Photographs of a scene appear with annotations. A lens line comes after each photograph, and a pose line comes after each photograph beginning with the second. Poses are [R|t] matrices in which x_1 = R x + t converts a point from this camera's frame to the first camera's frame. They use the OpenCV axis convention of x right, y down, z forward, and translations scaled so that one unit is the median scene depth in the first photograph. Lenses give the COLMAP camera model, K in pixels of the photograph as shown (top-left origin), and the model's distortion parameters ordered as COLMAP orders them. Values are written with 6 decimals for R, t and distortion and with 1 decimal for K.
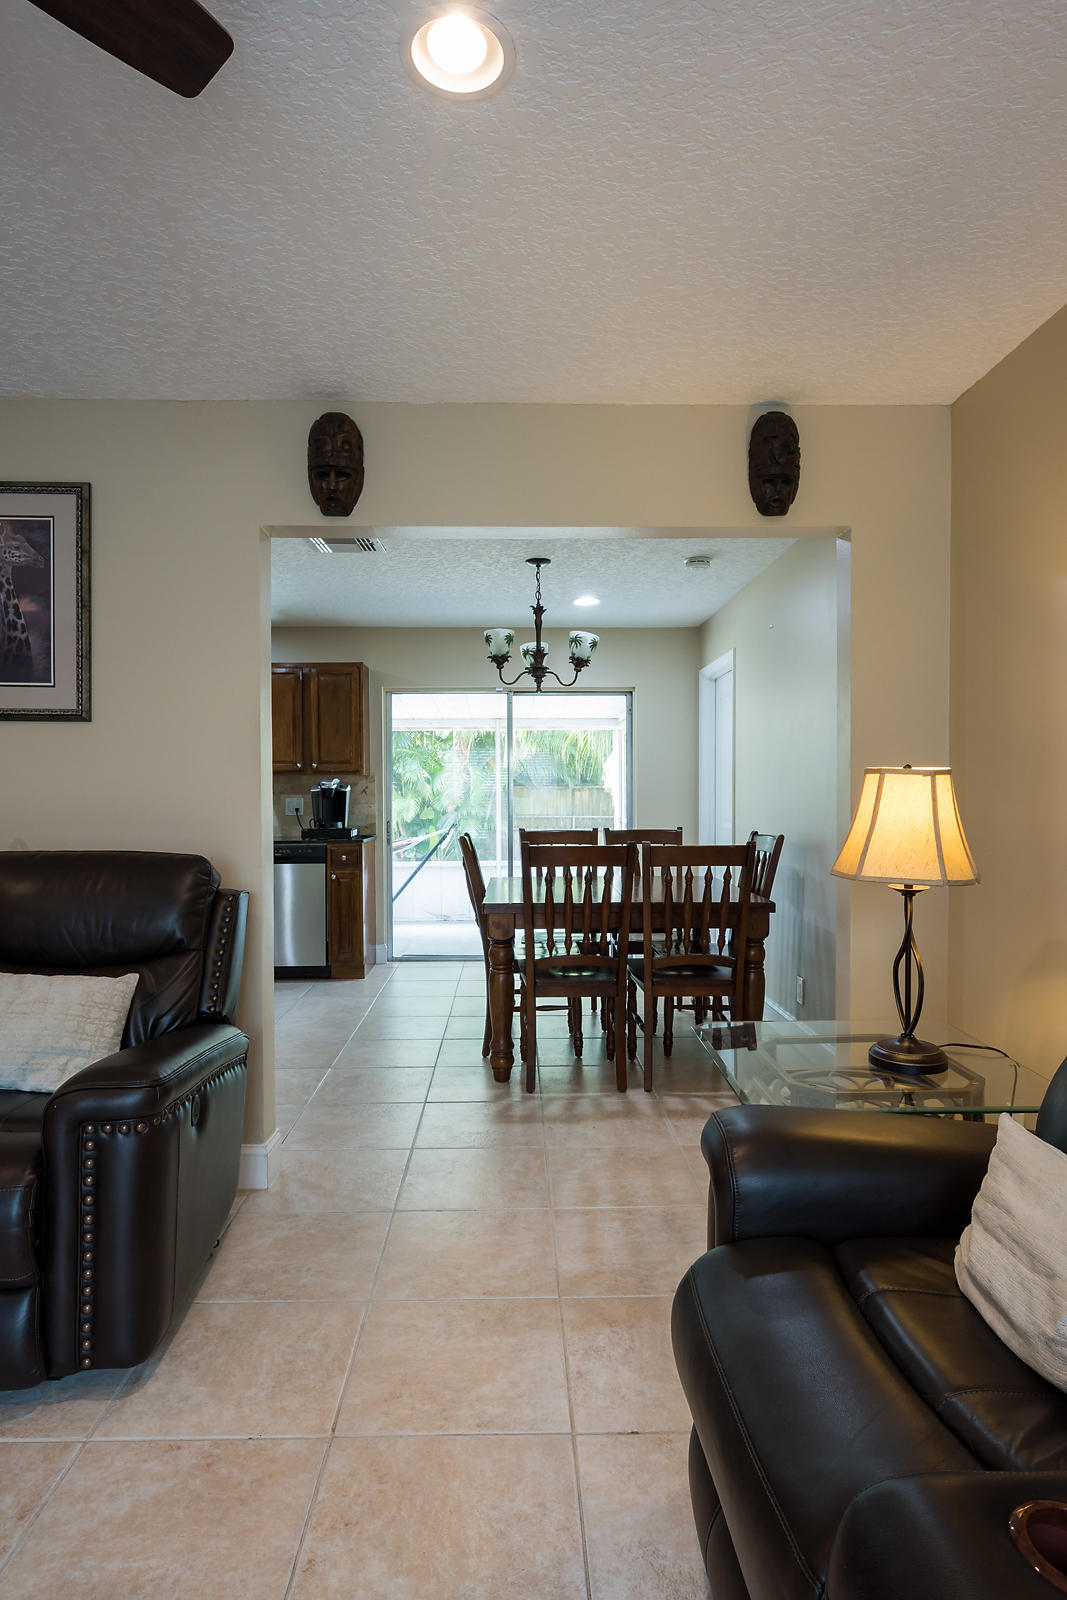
lens RADIAL K [[929.1, 0, 520.7], [0, 929.1, 801.8], [0, 0, 1]] dist [0.004376, 0.000390]
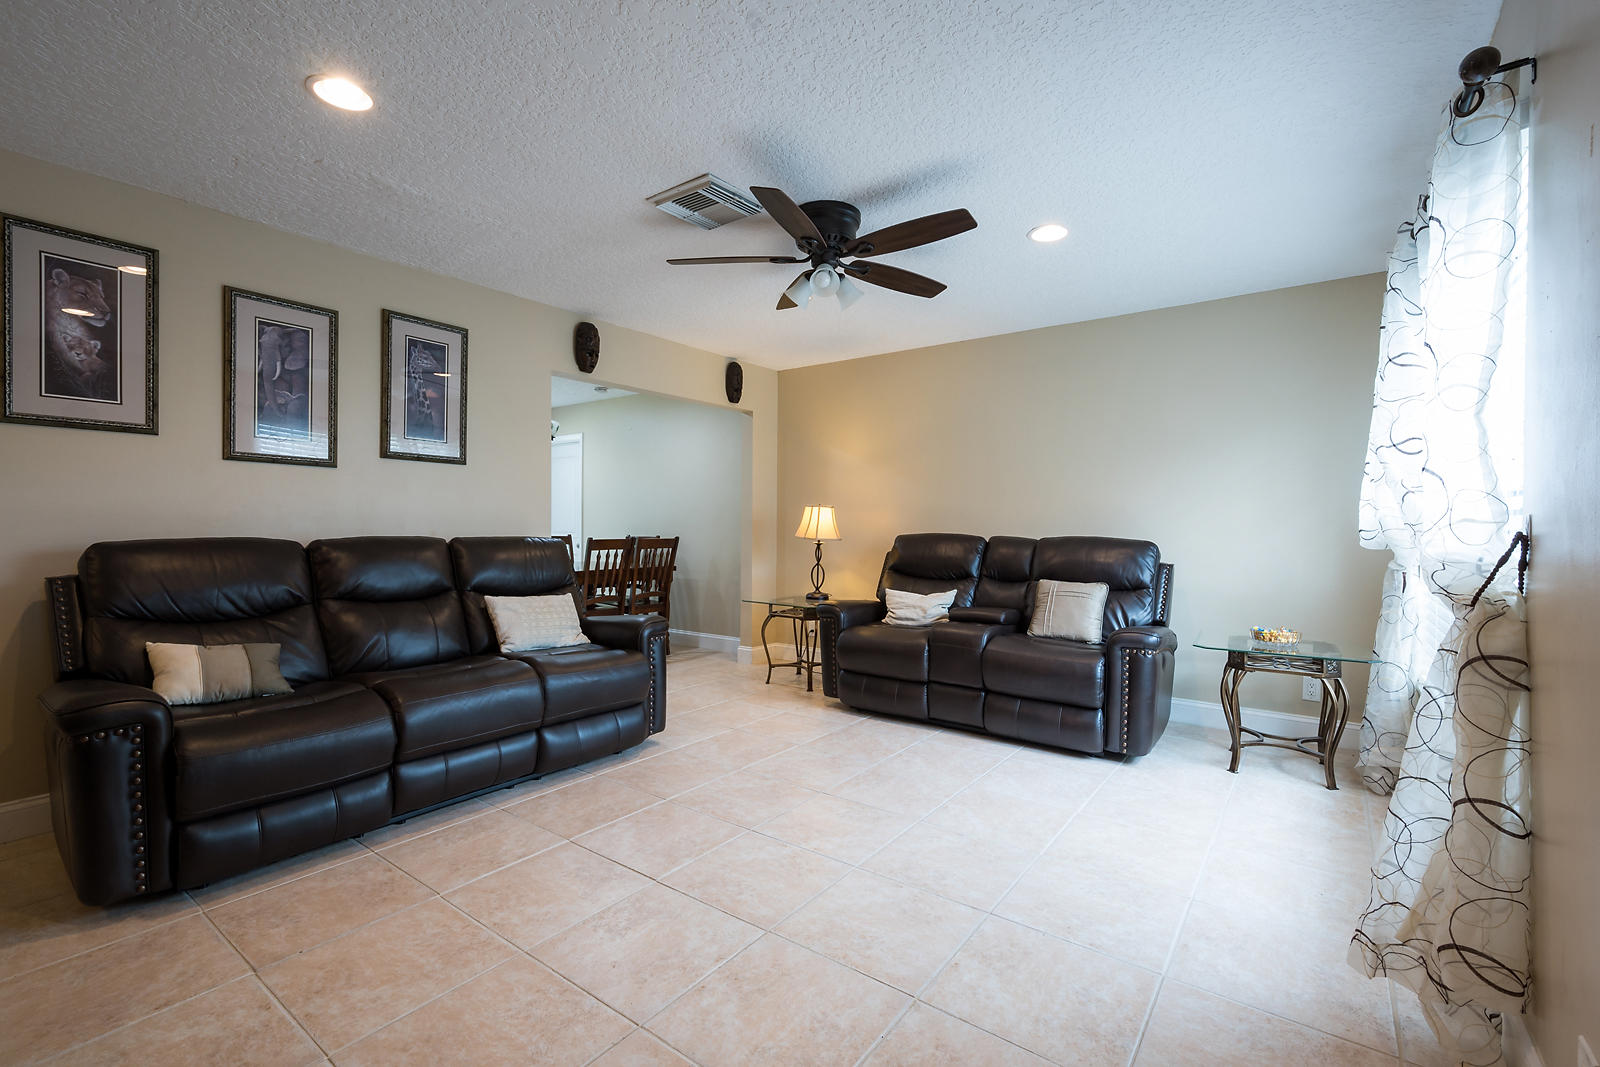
lens RADIAL K [[713.5, 0, 809.9], [0, 713.5, 531.5], [0, 0, 1]] dist [-0.002706, 0.001411]
pose [[0.604447, 0.003946, 0.796635, -1.143733], [-0.021452, 0.999706, 0.011324, 0.010739], [-0.796356, -0.023934, 0.604354, -0.338842]]
